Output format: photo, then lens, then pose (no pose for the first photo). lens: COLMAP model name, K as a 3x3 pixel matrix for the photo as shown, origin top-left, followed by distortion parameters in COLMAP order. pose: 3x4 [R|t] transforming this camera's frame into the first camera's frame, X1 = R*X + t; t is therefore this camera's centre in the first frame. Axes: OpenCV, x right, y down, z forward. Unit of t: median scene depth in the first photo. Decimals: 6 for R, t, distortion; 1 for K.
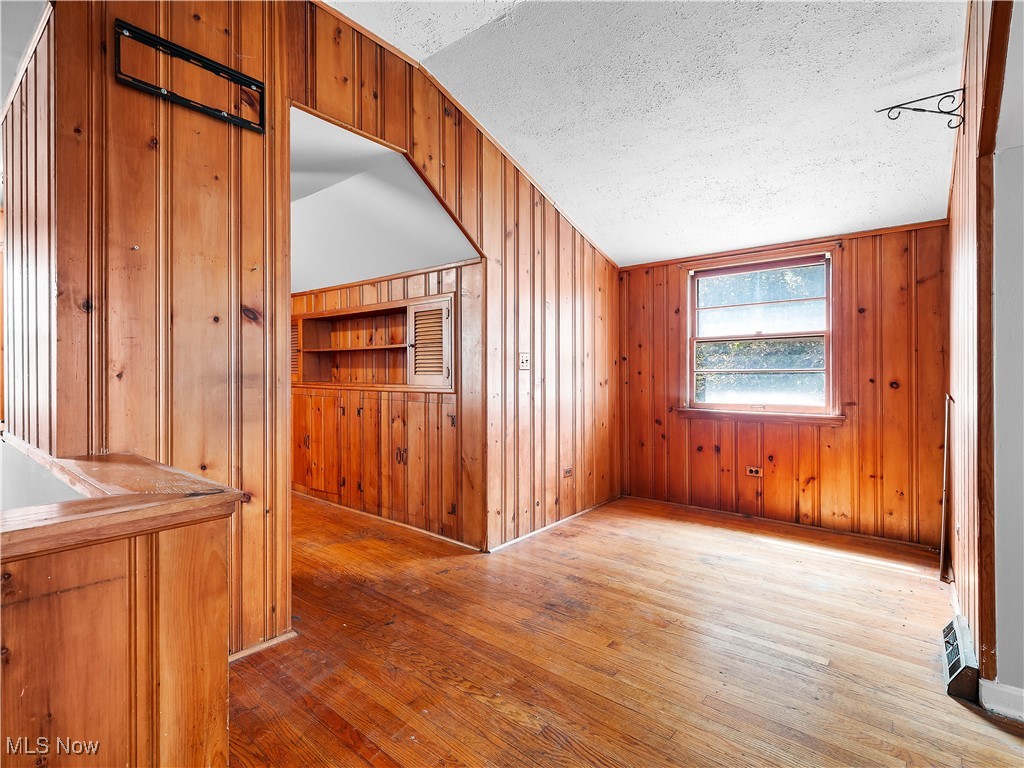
lens RADIAL K [[491.9, 0, 510.8], [0, 491.9, 370.2], [0, 0, 1]] dist [-0.000035, -0.000360]
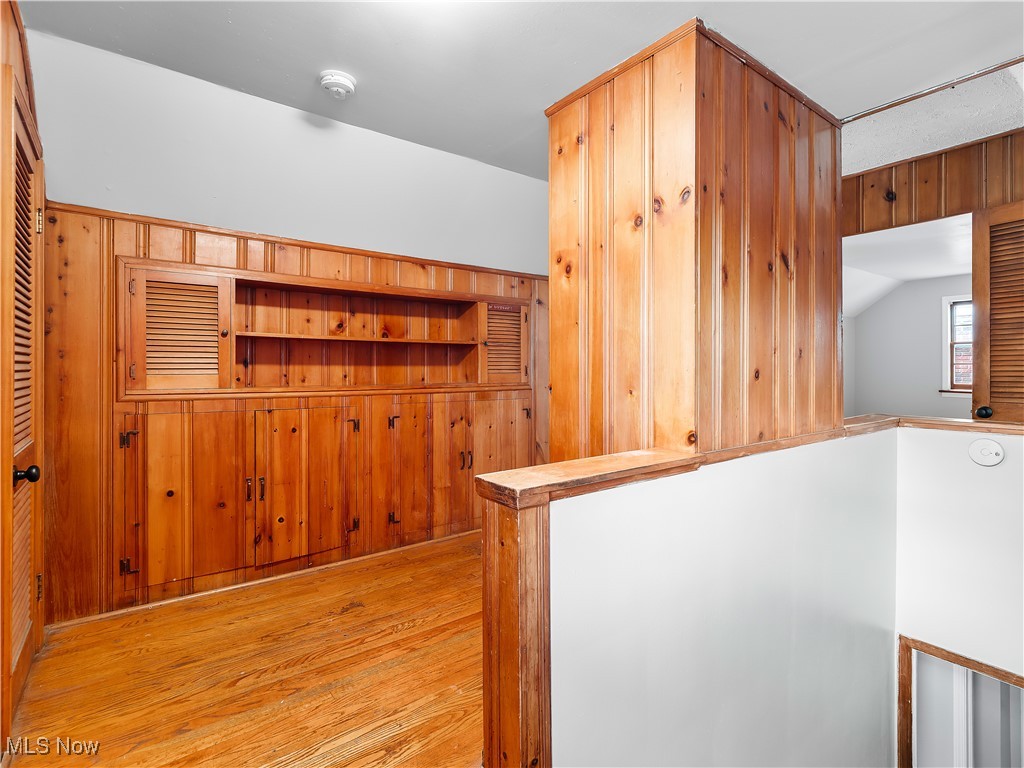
lens RADIAL K [[518.5, 0, 515.5], [0, 518.5, 371.0], [0, 0, 1]] dist [-0.002868, -0.000604]
pose [[0.228568, 0.000889, 0.973527, -1.249143], [0.000636, 0.999999, -0.001063, 0.006718], [-0.973528, 0.000862, 0.228568, 0.735344]]
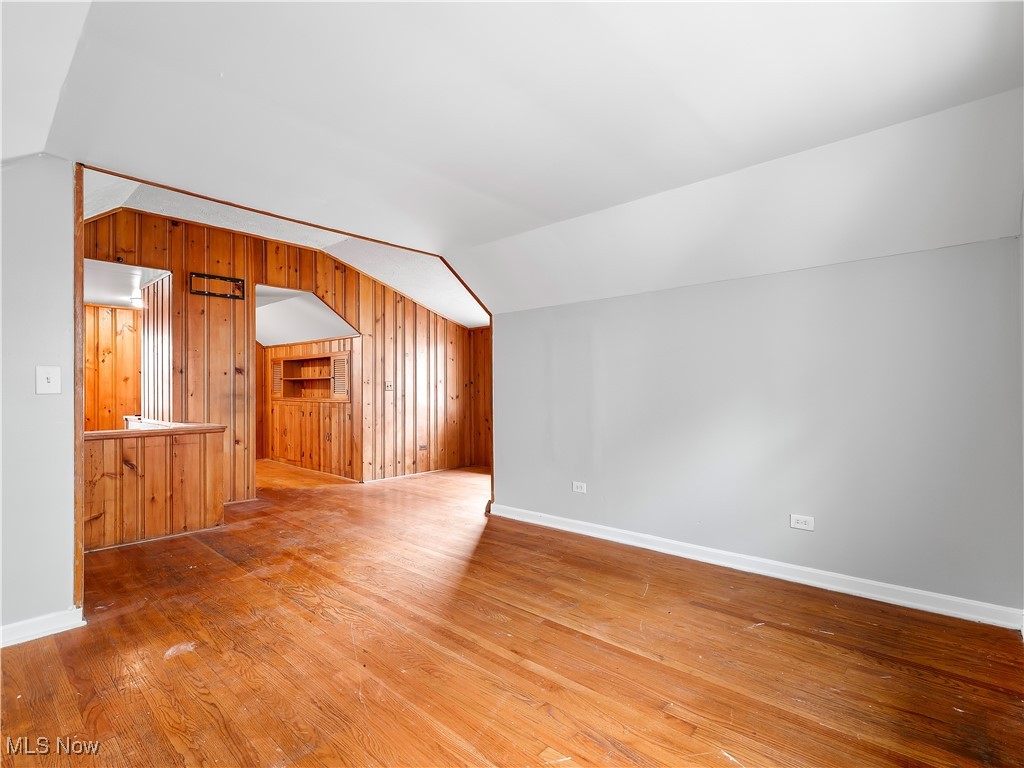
lens RADIAL K [[498.3, 0, 515.6], [0, 498.3, 380.5], [0, 0, 1]] dist [0.002896, -0.005107]
pose [[0.998768, -0.004584, -0.049407, 0.616656], [0.004123, 0.999947, -0.009413, -0.019097], [0.049447, 0.009198, 0.998734, -0.903303]]
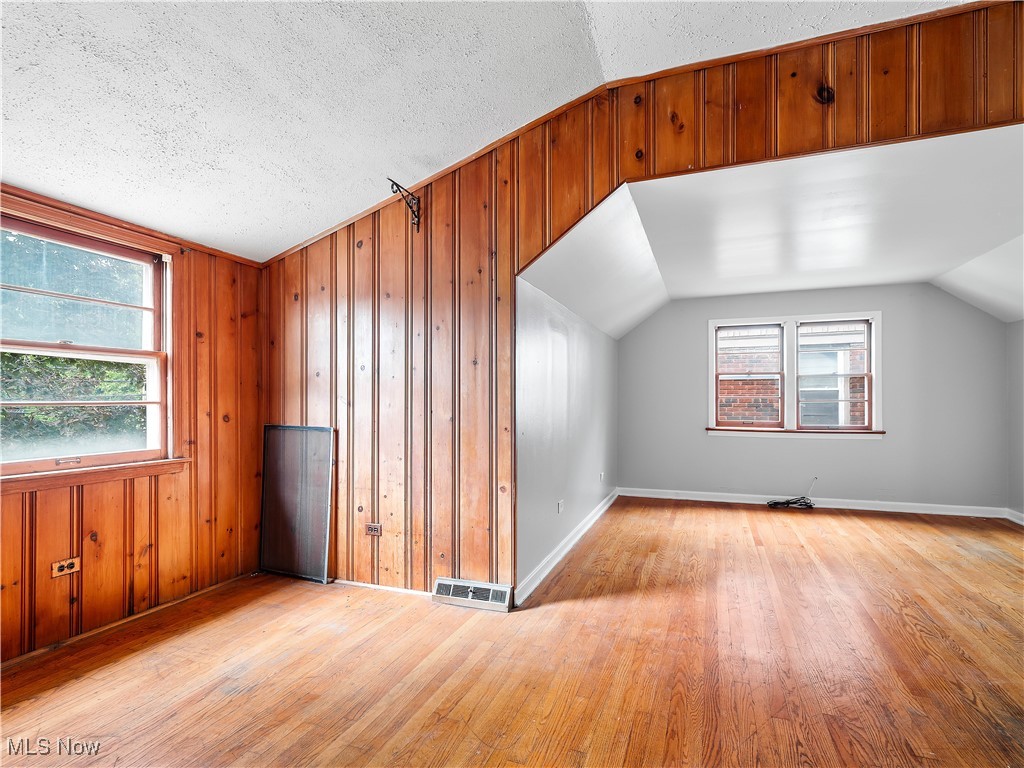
lens RADIAL K [[520.4, 0, 513.0], [0, 520.4, 399.2], [0, 0, 1]] dist [0.000682, -0.000600]
pose [[-0.321209, 0.009534, 0.946960, -0.339128], [-0.001066, 0.999945, -0.010430, 0.002508], [-0.947008, -0.004360, -0.321181, 0.761685]]
